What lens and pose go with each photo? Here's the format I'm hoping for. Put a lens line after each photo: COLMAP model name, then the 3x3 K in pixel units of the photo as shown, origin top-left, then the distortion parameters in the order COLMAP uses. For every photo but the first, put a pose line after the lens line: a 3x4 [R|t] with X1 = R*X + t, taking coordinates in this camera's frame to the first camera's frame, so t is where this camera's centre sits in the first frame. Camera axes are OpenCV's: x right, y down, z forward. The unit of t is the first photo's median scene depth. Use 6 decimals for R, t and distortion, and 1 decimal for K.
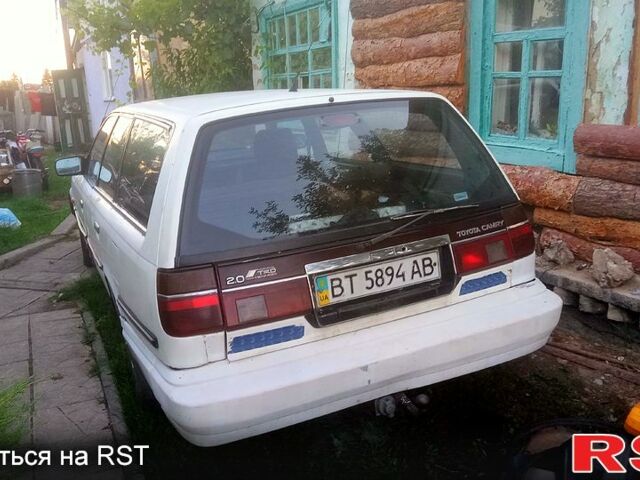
lens RADIAL K [[605.3, 0, 323.7], [0, 605.3, 239.3], [0, 0, 1]] dist [0.113461, -0.194289]
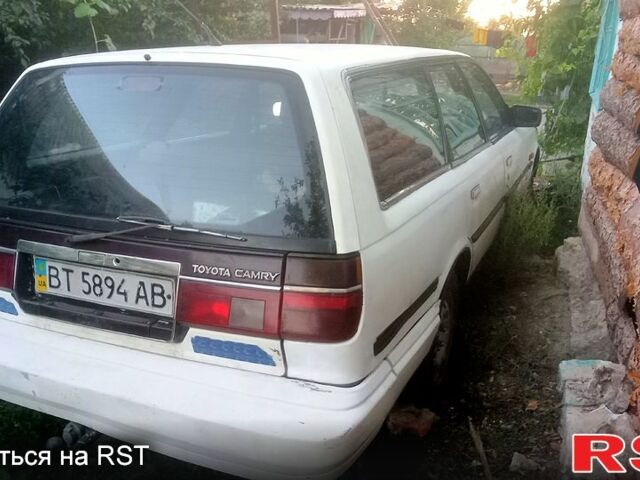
lens RADIAL K [[605.3, 0, 323.7], [0, 605.3, 239.3], [0, 0, 1]] dist [0.113461, -0.194289]
pose [[0.647755, 0.288700, -0.705029, 0.831218], [-0.229945, 0.956347, 0.180346, -0.207828], [0.726319, 0.045298, 0.685864, 0.652494]]
